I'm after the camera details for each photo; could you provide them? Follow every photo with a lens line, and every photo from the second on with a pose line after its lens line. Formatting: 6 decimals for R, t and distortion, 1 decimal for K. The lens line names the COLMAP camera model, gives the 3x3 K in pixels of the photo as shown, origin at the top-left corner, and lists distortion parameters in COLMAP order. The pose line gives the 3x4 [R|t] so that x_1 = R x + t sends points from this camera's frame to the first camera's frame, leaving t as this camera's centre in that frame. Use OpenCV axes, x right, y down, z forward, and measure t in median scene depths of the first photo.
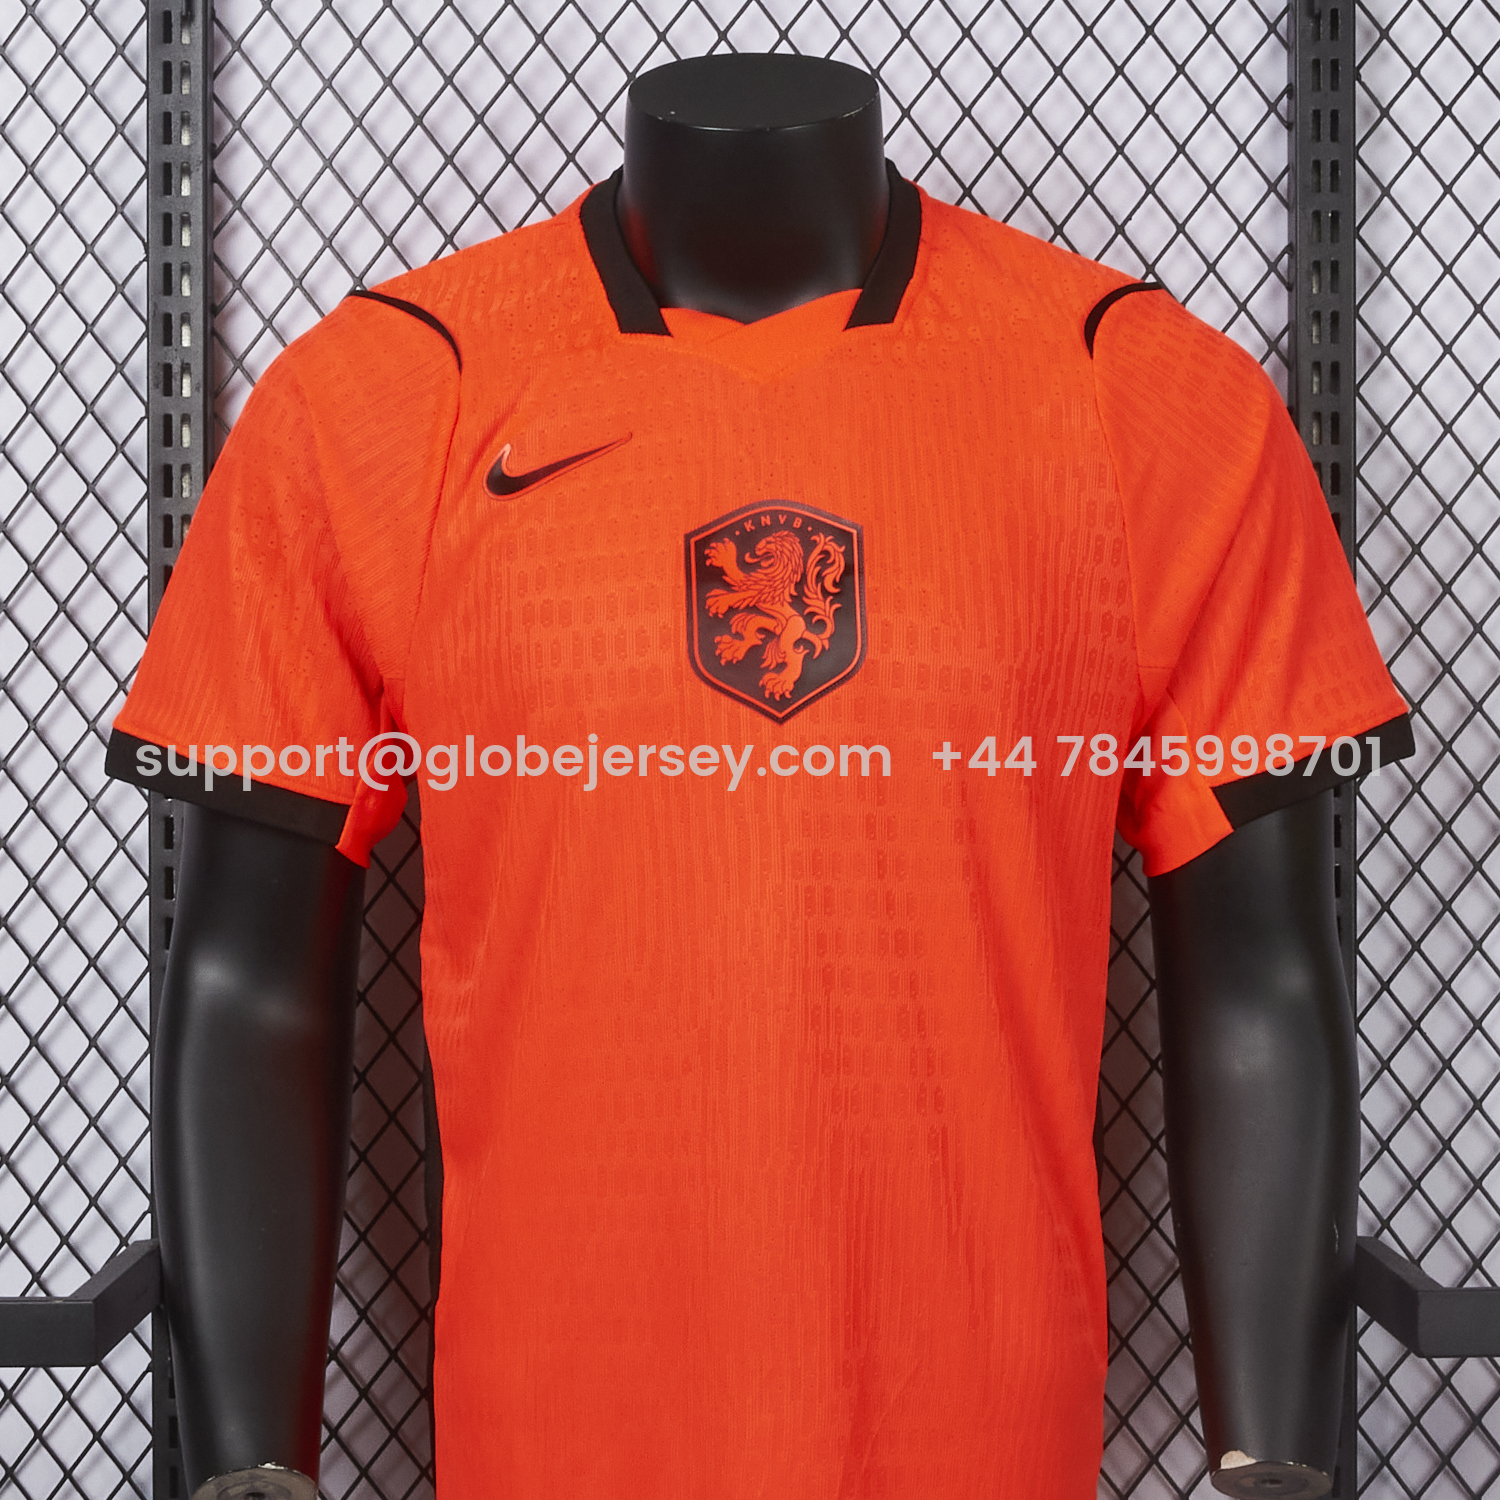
lens RADIAL K [[2936.0, 0, 741.3], [0, 2936.0, 750.8], [0, 0, 1]] dist [-0.052353, 0.000000]
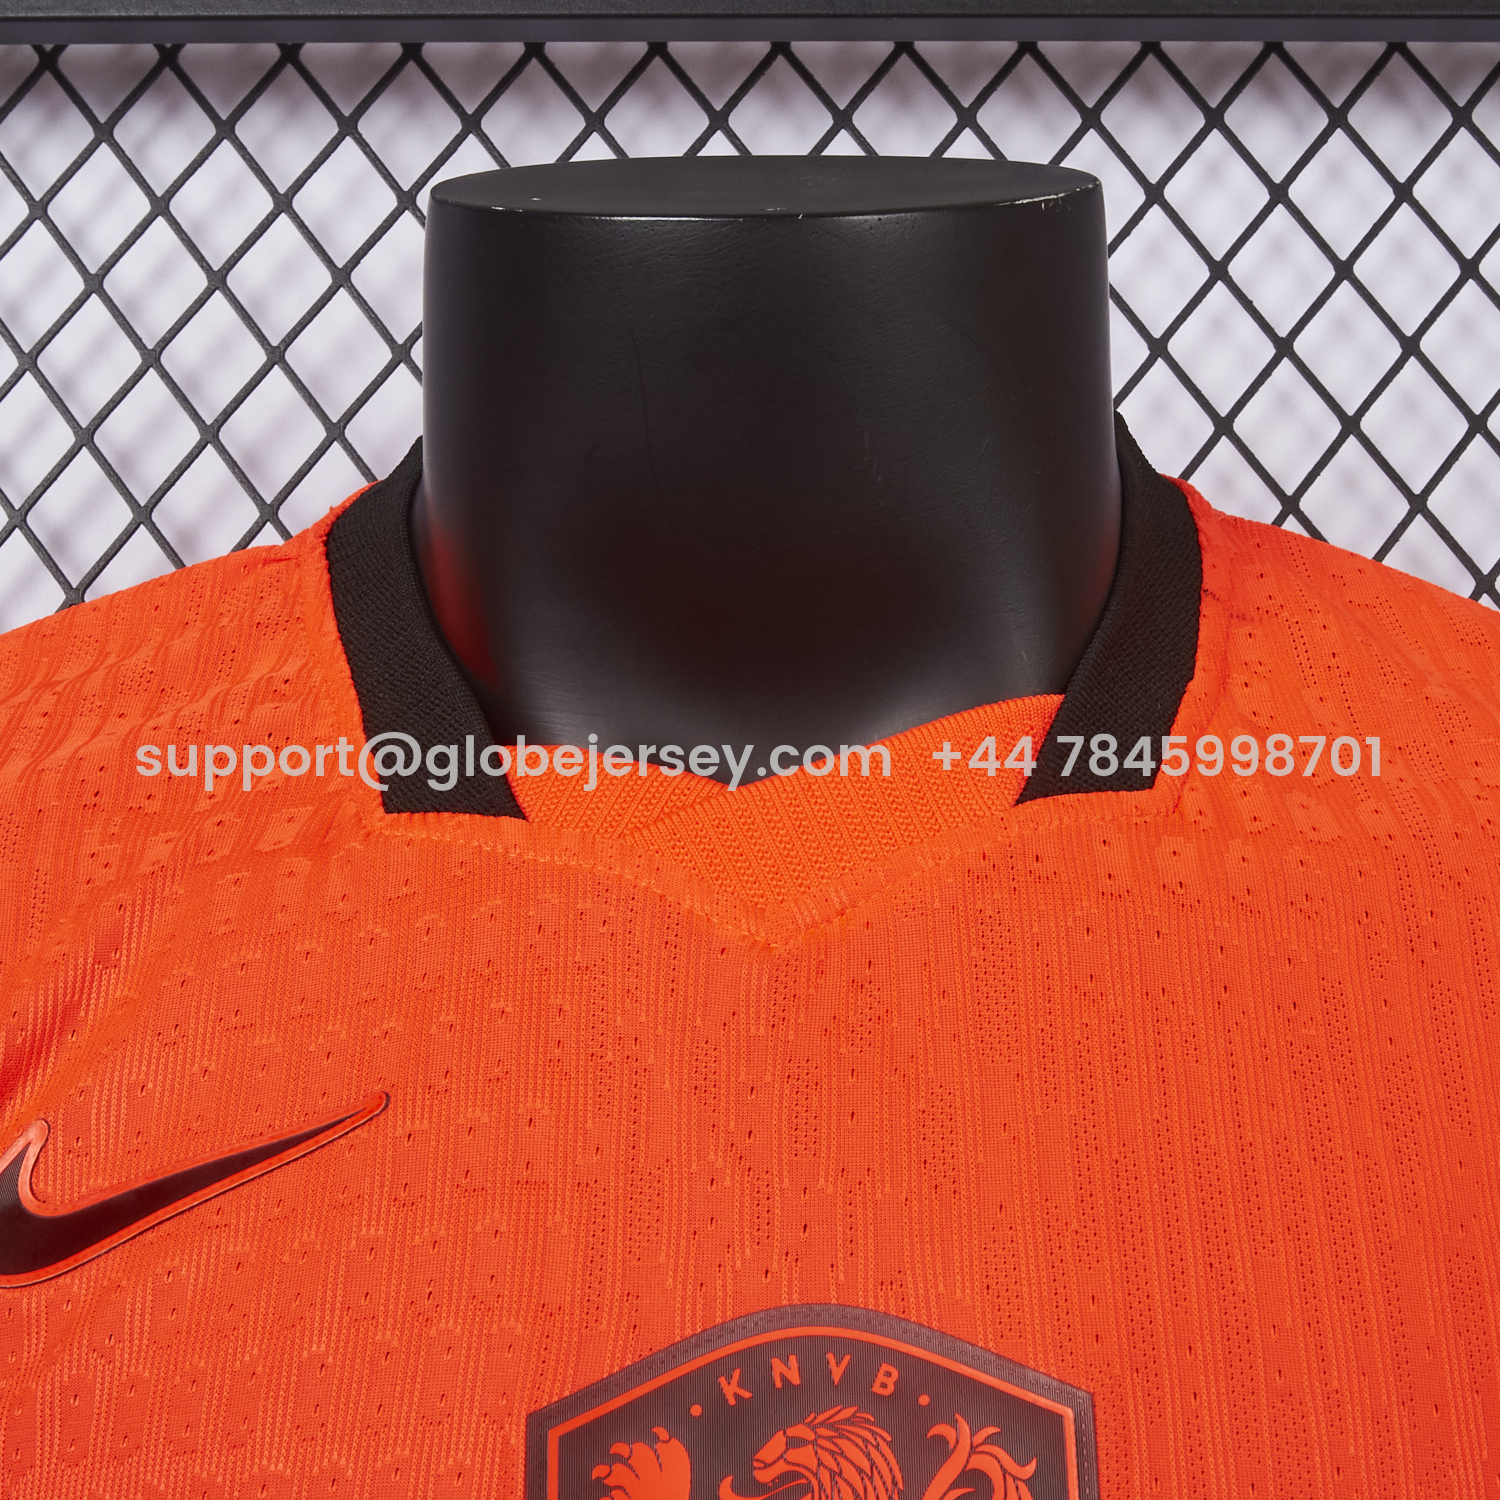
lens RADIAL K [[2936.0, 0, 757.9], [0, 2936.0, 751.2], [0, 0, 1]] dist [-0.052353, 0.000000]
pose [[0.999858, 0.005816, -0.015806, 0.008491], [-0.009200, 0.974703, -0.223314, -0.062522], [0.014108, 0.223428, 0.974618, 0.578220]]
